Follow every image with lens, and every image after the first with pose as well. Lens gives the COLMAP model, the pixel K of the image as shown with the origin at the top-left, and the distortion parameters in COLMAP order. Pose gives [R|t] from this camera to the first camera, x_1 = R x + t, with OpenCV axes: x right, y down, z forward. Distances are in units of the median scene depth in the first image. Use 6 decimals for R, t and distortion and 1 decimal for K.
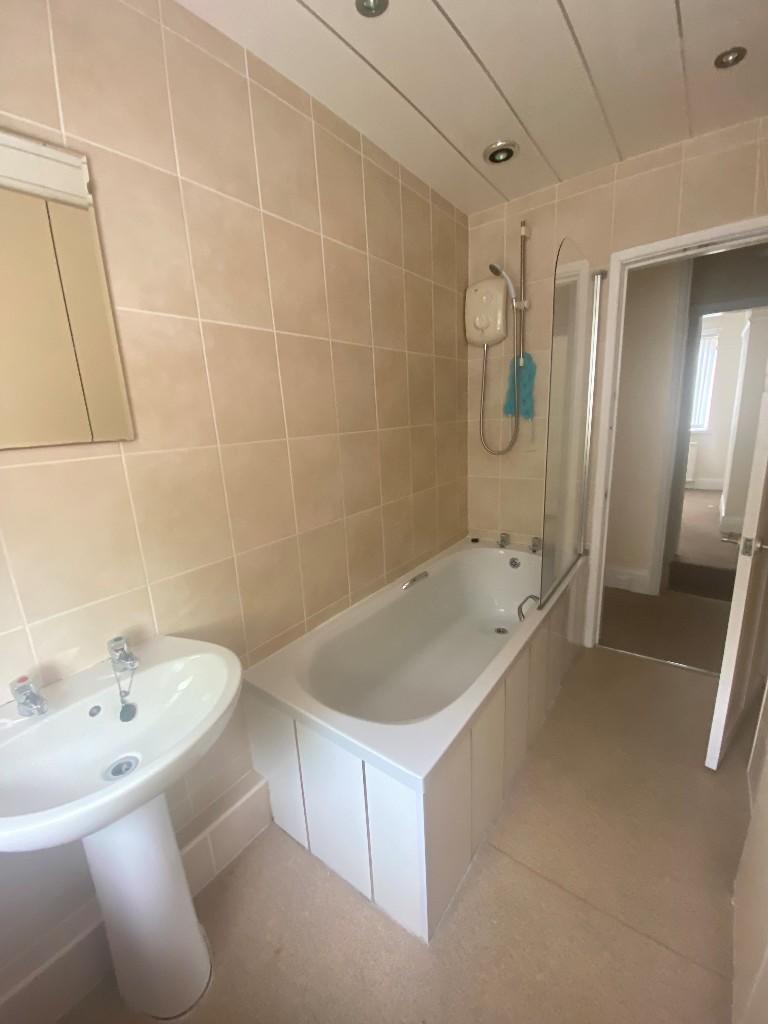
lens RADIAL K [[415.8, 0, 384.0], [0, 415.8, 512.0], [0, 0, 1]] dist [-0.000875, -0.000147]
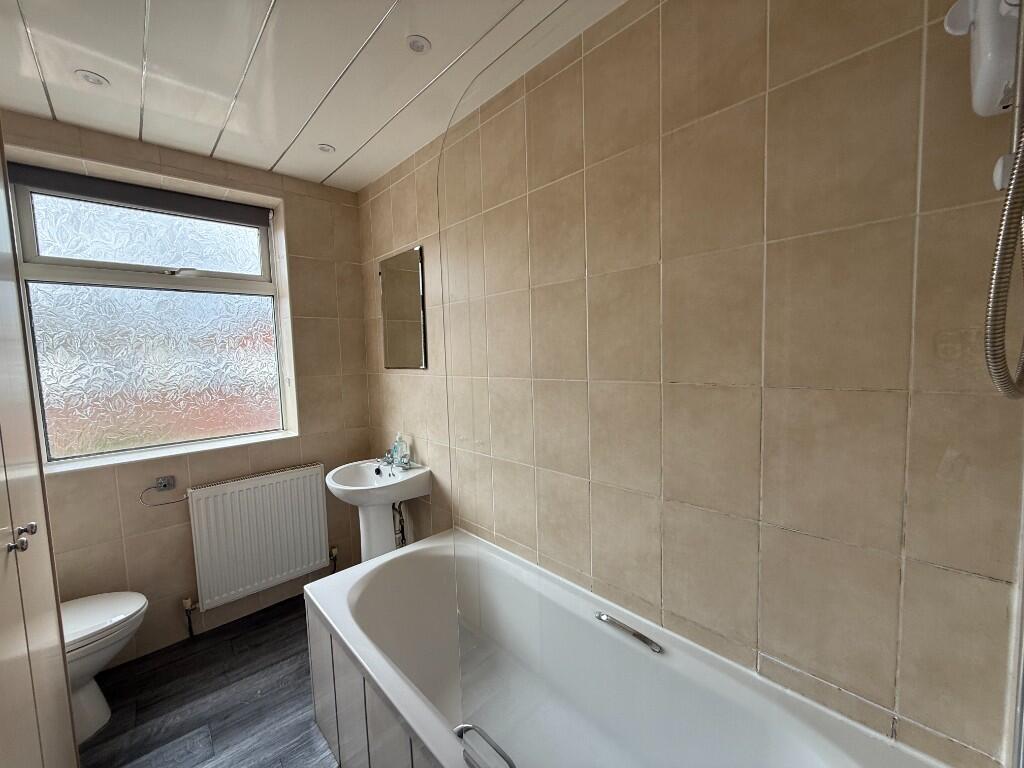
lens RADIAL K [[406.0, 0, 512.0], [0, 406.0, 384.0], [0, 0, 1]] dist [0.000552, 0.000048]
pose [[-0.161466, 0.134410, -0.977682, 0.792488], [-0.191220, 0.967646, 0.164610, -0.313291], [0.968175, 0.213531, -0.130540, 1.036931]]
